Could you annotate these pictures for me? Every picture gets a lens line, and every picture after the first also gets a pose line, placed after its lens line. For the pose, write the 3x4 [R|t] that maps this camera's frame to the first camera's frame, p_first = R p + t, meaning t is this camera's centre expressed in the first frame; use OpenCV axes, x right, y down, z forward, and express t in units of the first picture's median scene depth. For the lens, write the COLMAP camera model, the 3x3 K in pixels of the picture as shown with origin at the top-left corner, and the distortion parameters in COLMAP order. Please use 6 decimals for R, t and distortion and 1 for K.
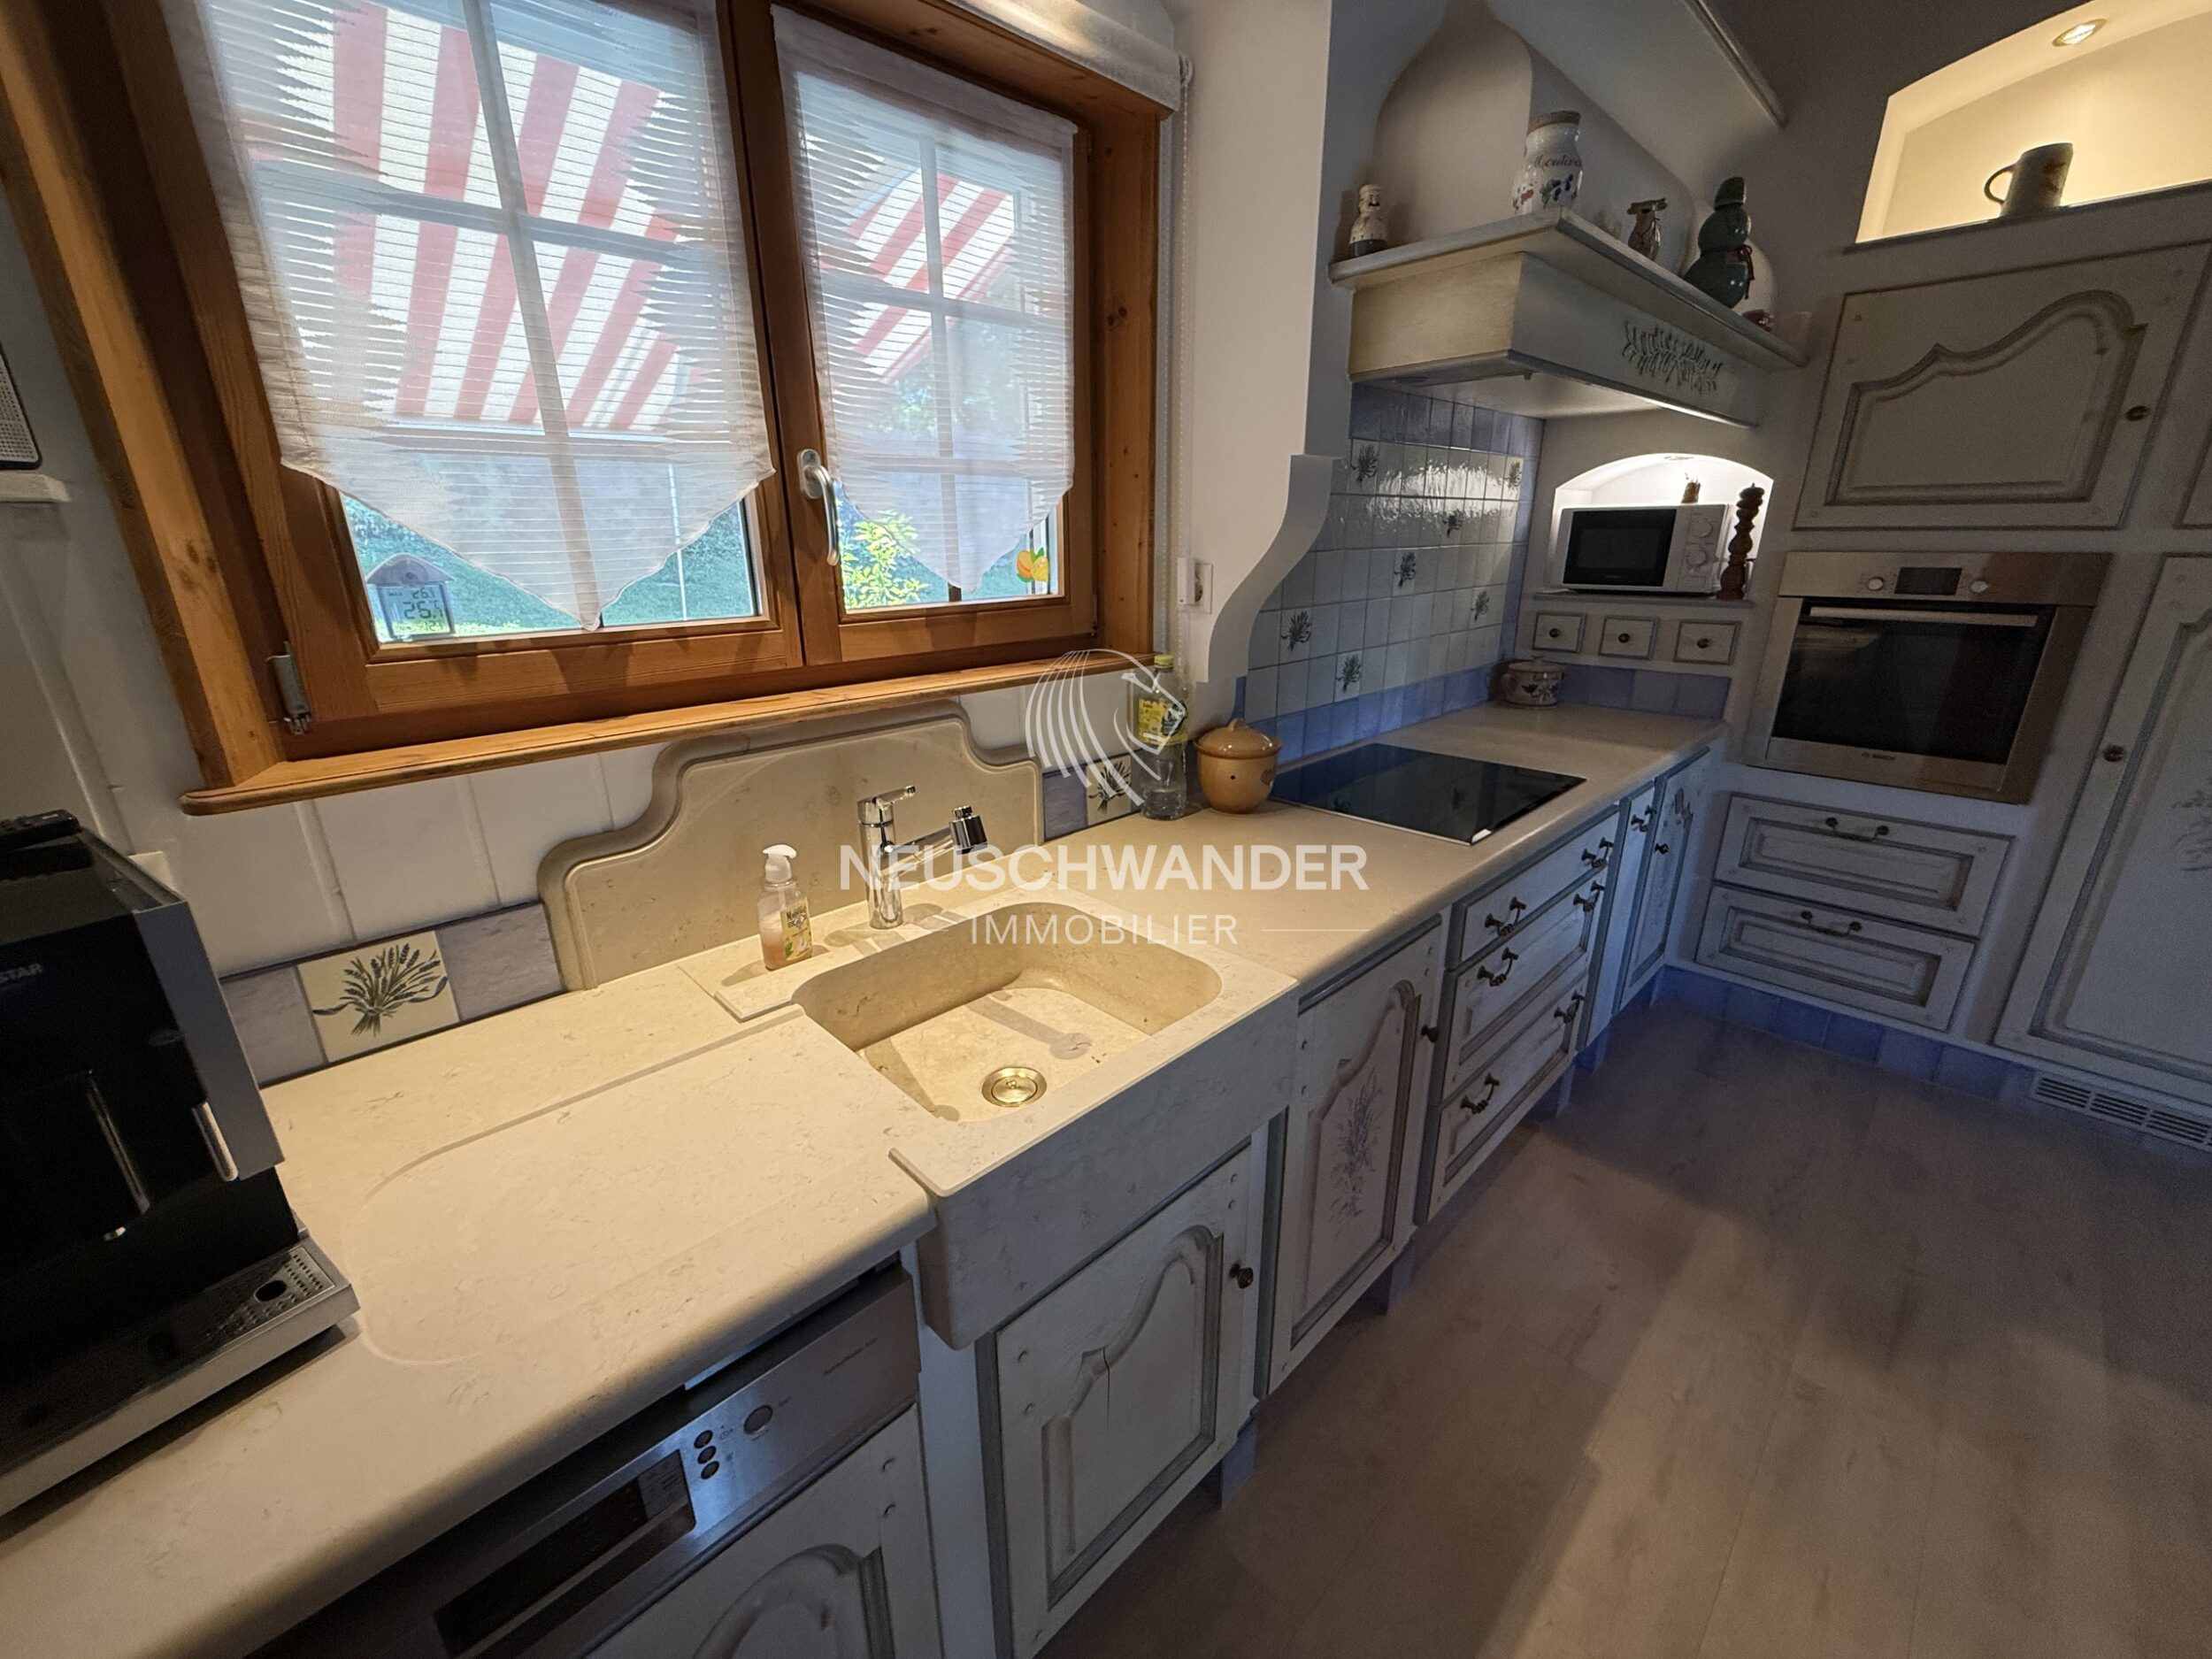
lens RADIAL K [[886.6, 0, 1107.9], [0, 886.6, 818.2], [0, 0, 1]] dist [0.002678, -0.000013]
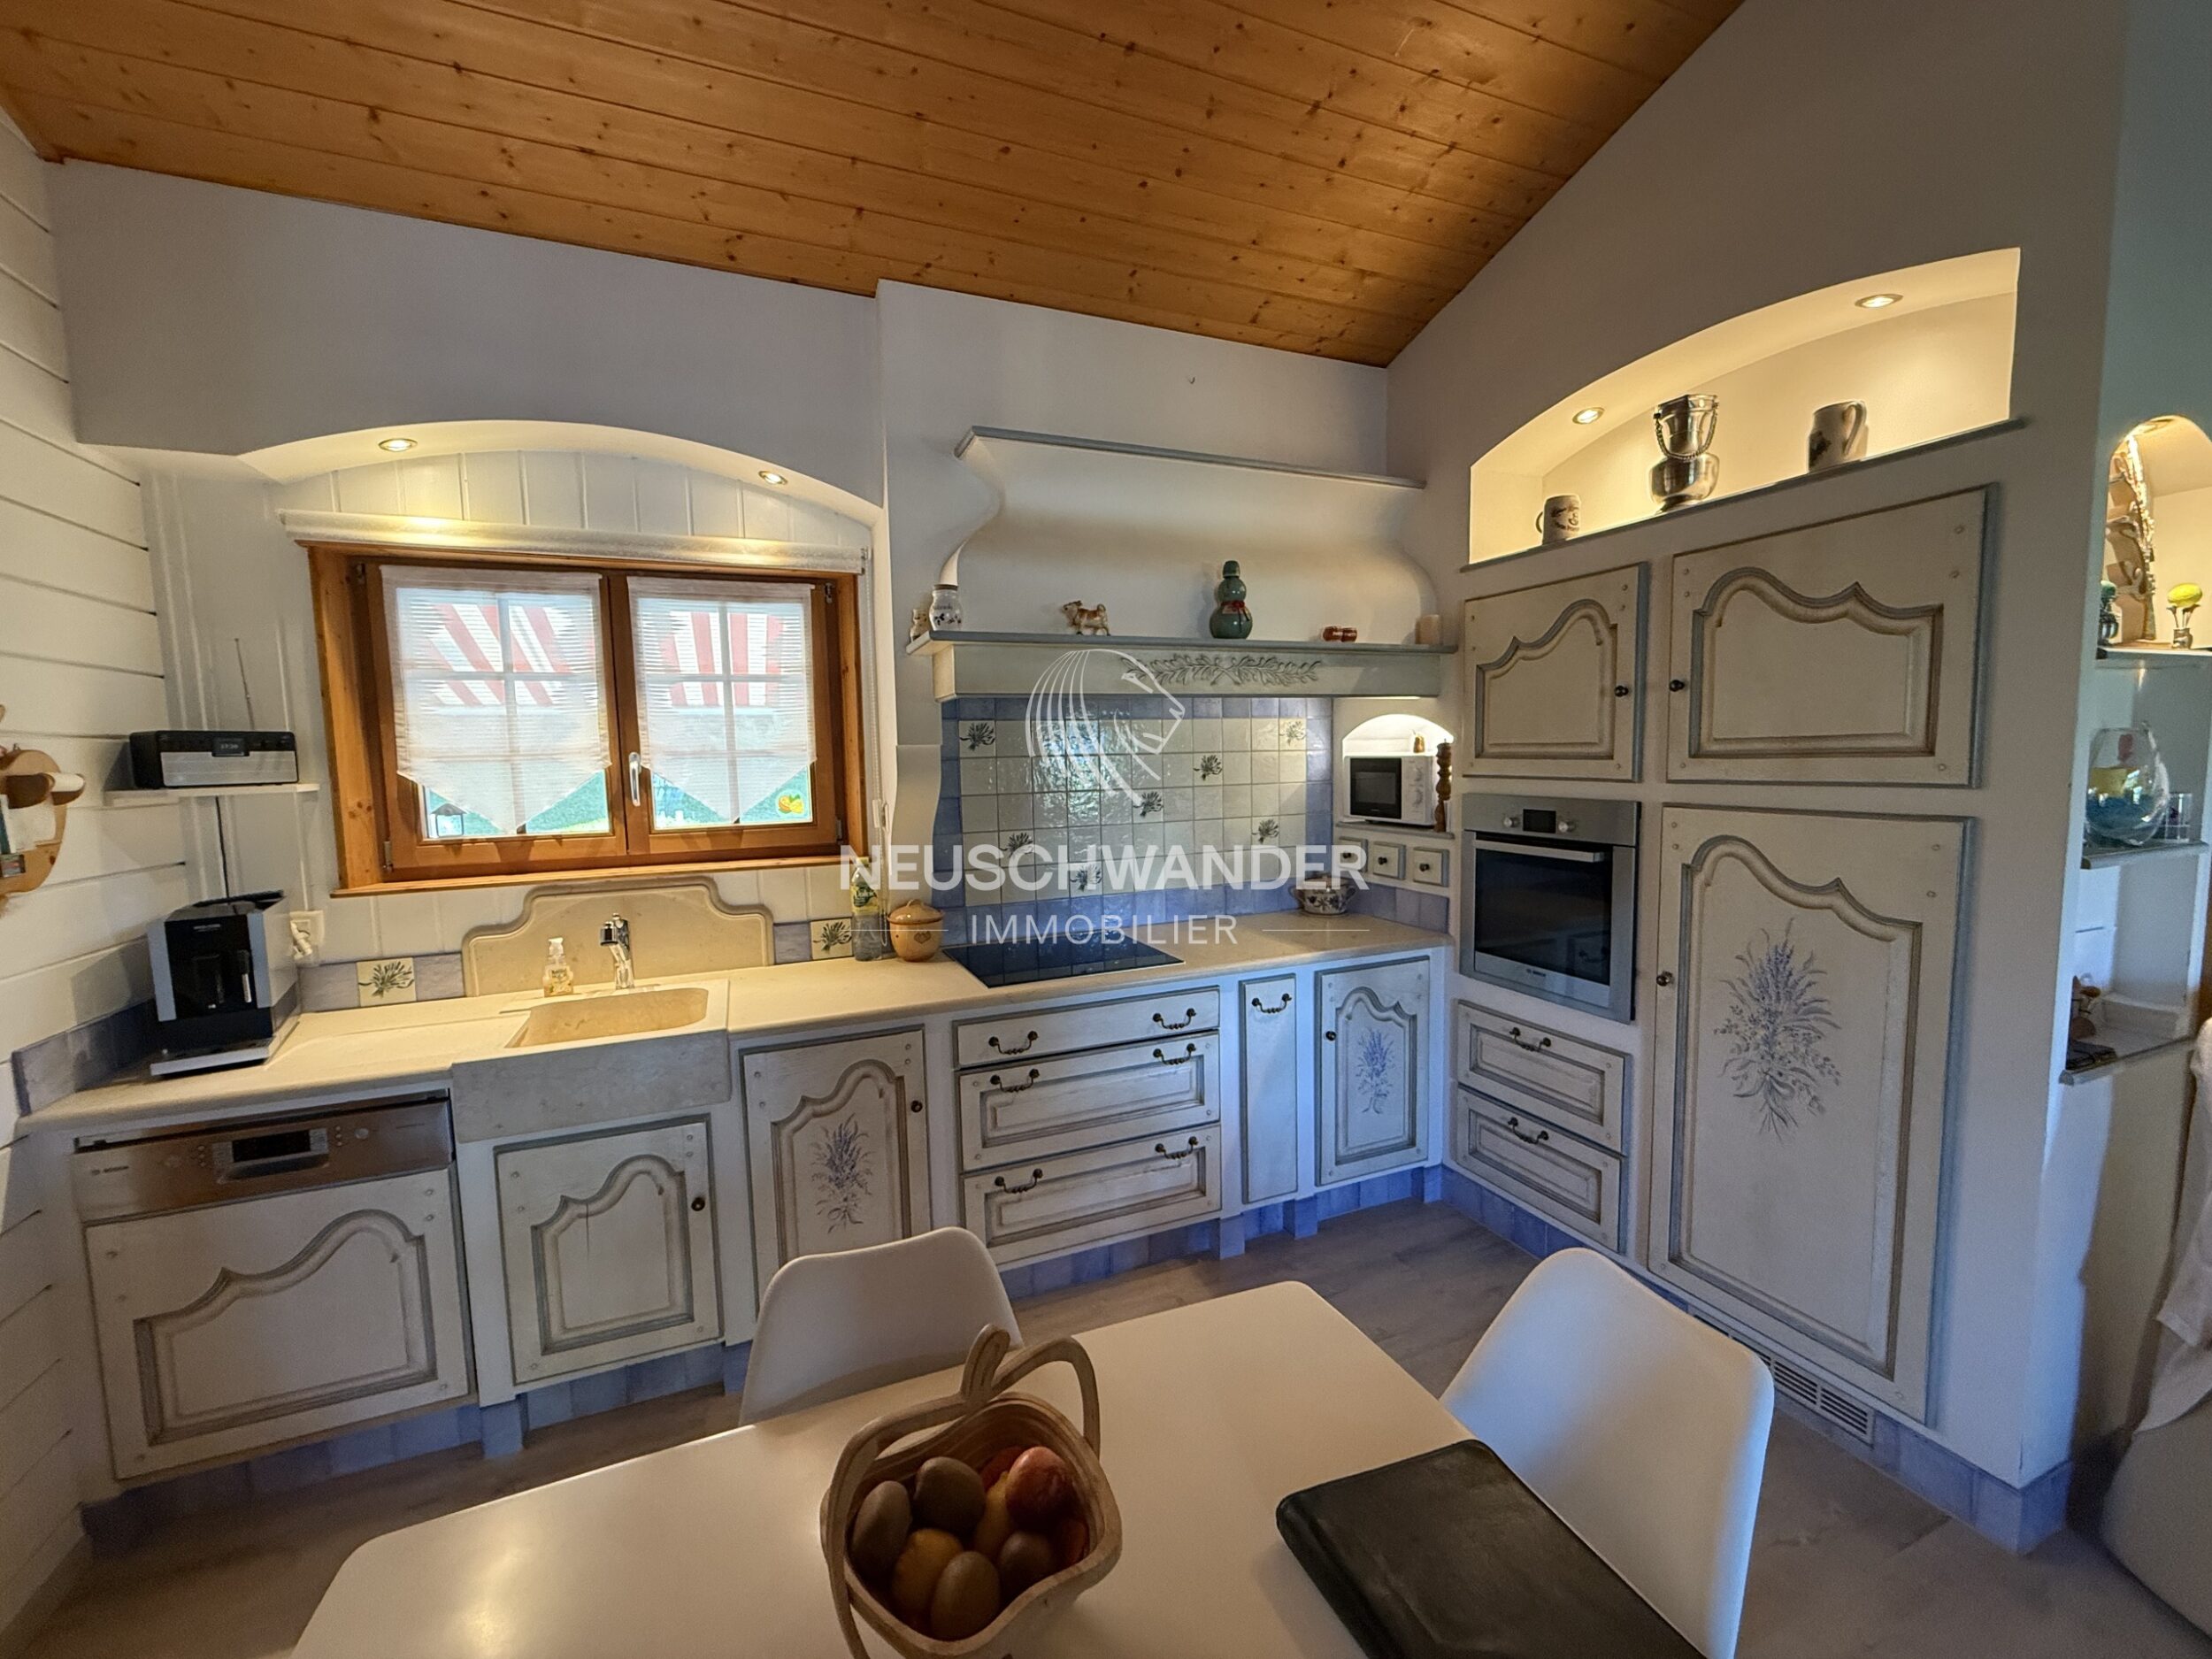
lens RADIAL K [[886.6, 0, 1116.9], [0, 886.6, 820.8], [0, 0, 1]] dist [0.002678, -0.000013]
pose [[0.929472, 0.019646, -0.368368, 1.042584], [-0.102332, 0.973121, -0.206308, 0.037723], [0.354414, 0.229453, 0.906500, -0.316836]]
